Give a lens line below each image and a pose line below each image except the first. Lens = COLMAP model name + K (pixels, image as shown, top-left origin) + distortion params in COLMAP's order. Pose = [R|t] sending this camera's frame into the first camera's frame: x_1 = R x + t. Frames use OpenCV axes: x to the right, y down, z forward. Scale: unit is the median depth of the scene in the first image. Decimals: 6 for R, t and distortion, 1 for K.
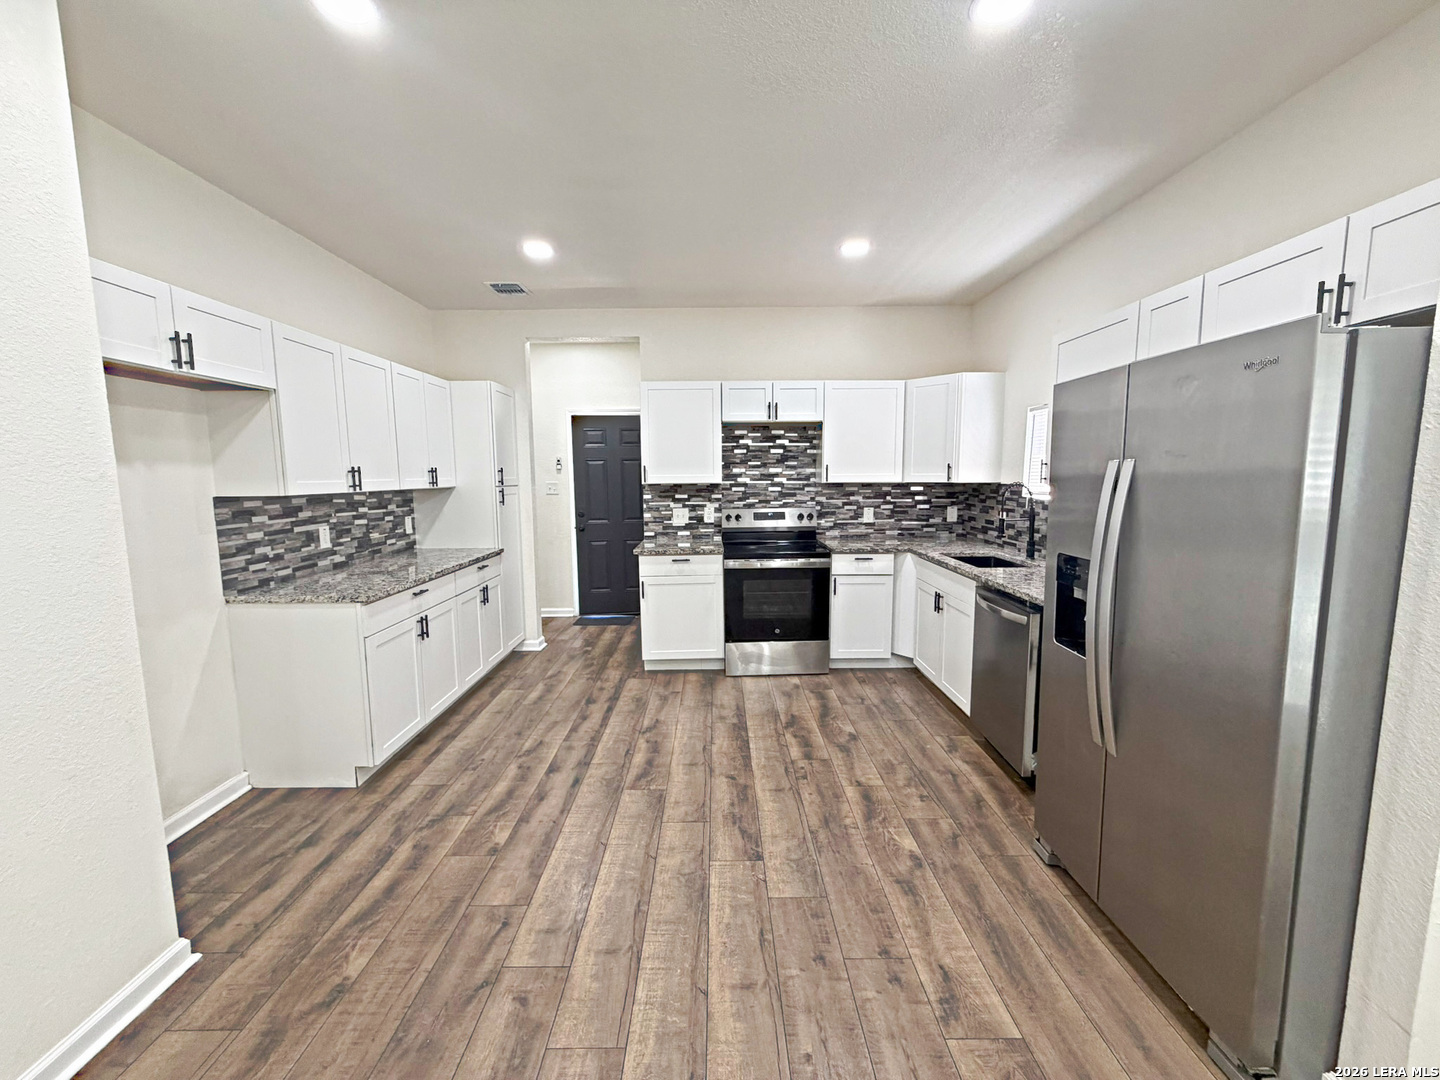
lens RADIAL K [[574.1, 0, 718.3], [0, 574.1, 541.7], [0, 0, 1]] dist [0.000198, -0.000133]
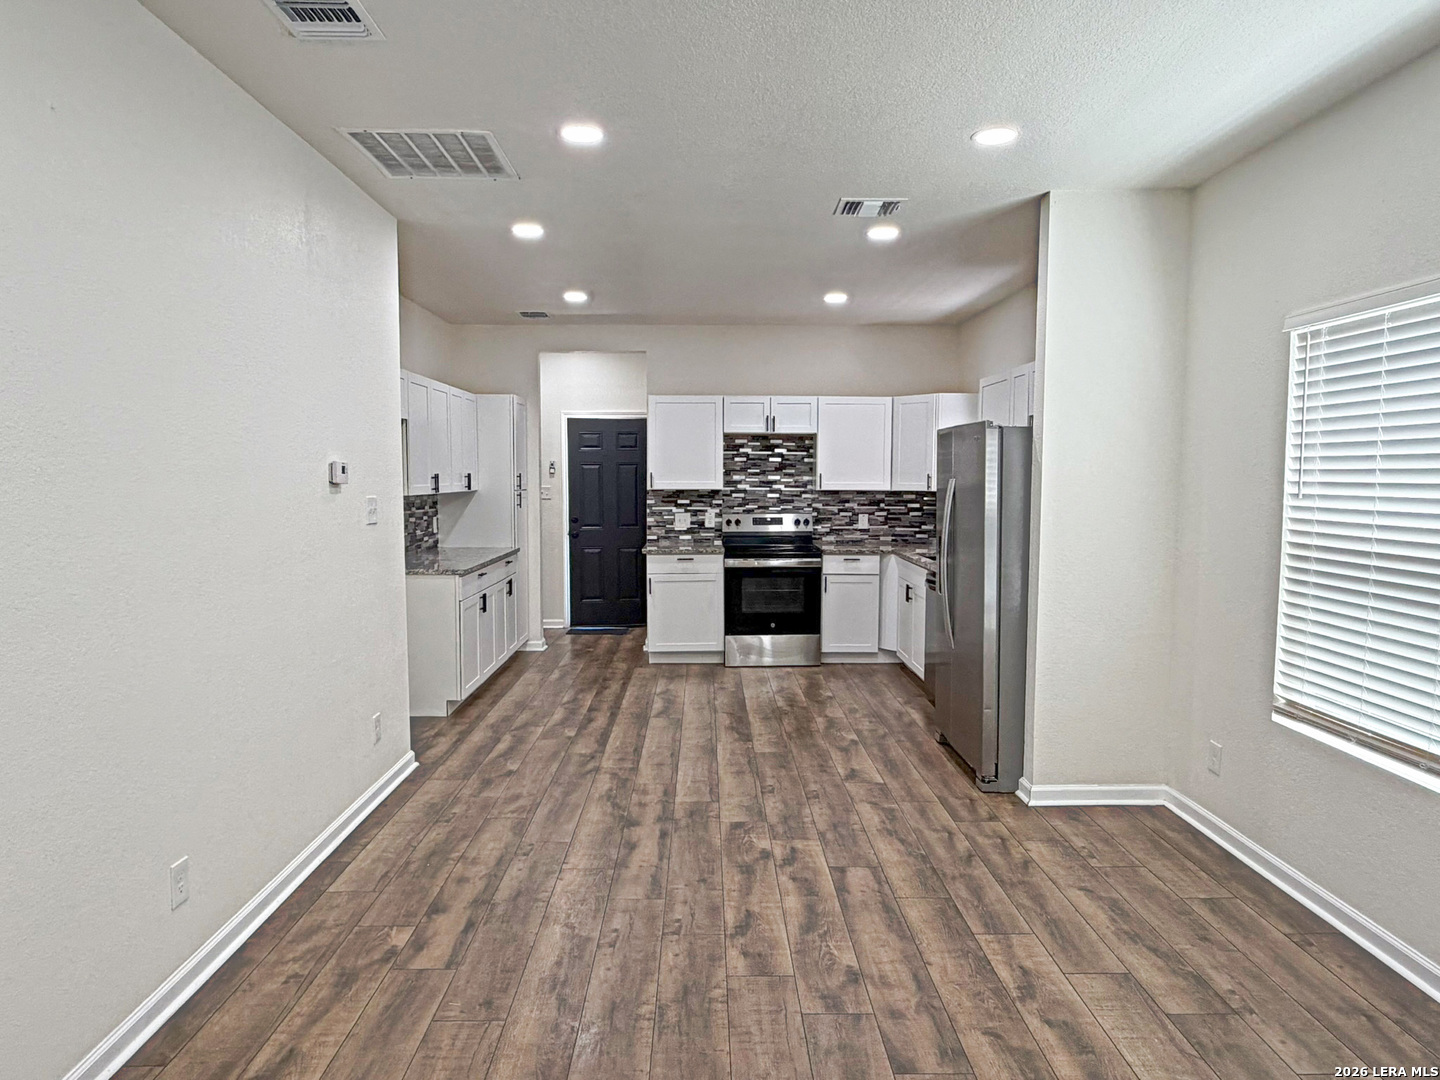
lens RADIAL K [[908.2, 0, 713.7], [0, 908.2, 544.3], [0, 0, 1]] dist [-0.000035, 0.000082]
pose [[0.999932, 0.009743, 0.006421, -0.022731], [-0.009477, 0.999148, -0.040159, 0.074355], [-0.006807, 0.040095, 0.999173, -0.746680]]
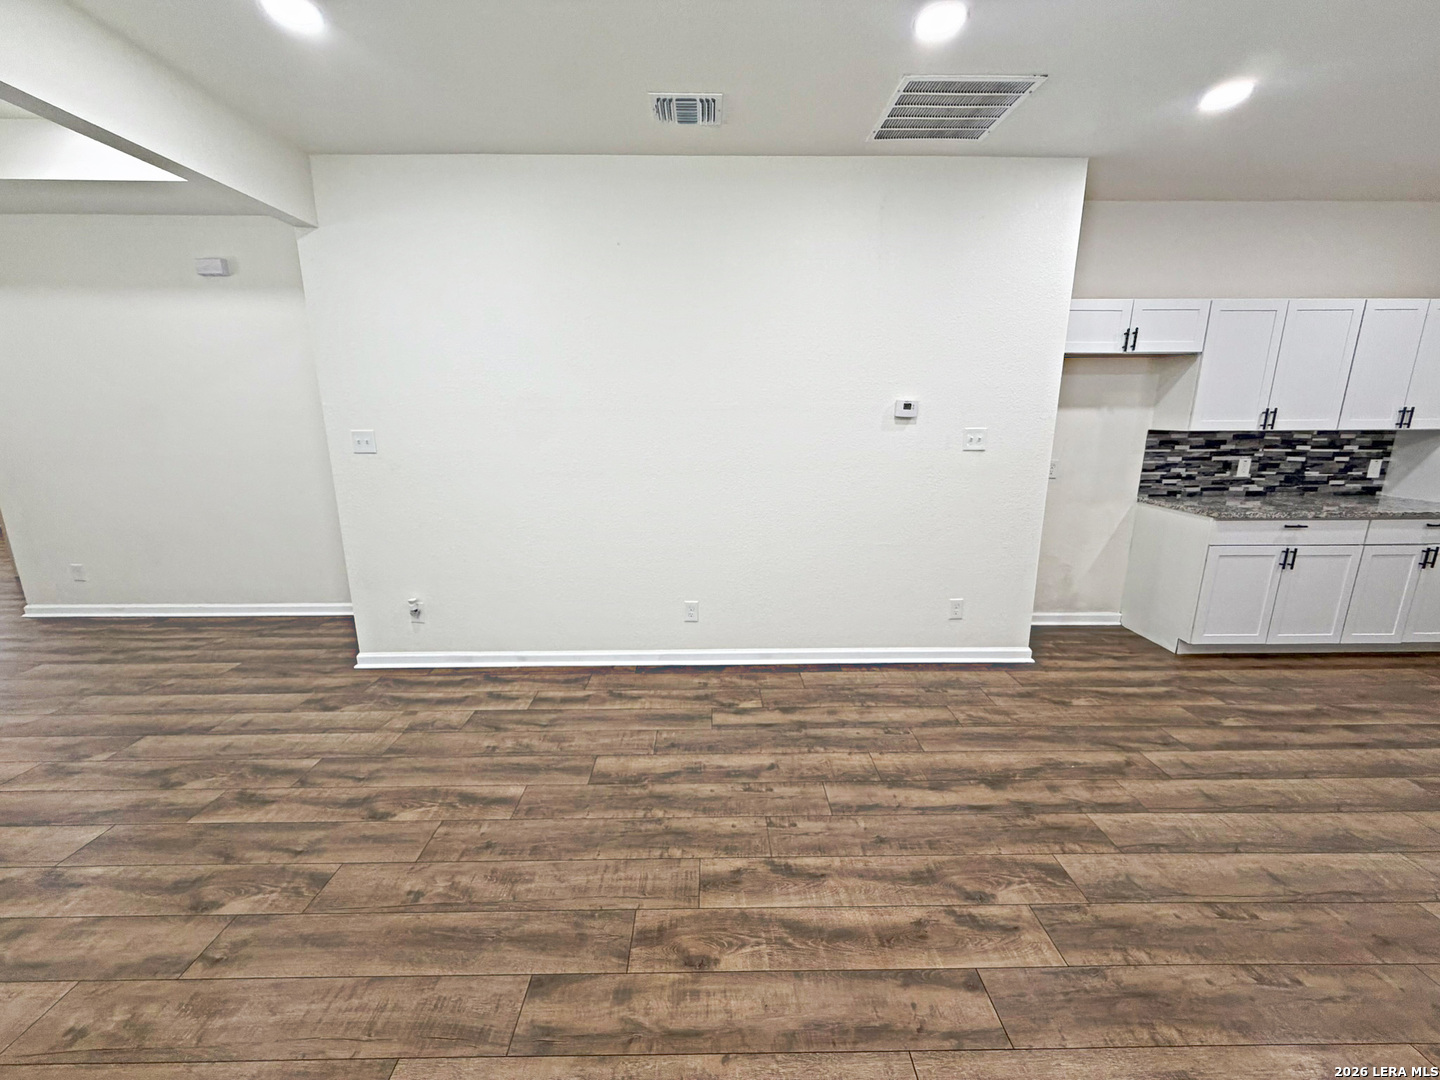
lens RADIAL K [[574.1, 0, 718.3], [0, 574.1, 541.7], [0, 0, 1]] dist [0.000198, -0.000133]
pose [[0.007805, 0.227288, -0.973796, 0.407869], [-0.113630, 0.967720, 0.224959, -0.002826], [0.993492, 0.108897, 0.033380, -0.088305]]
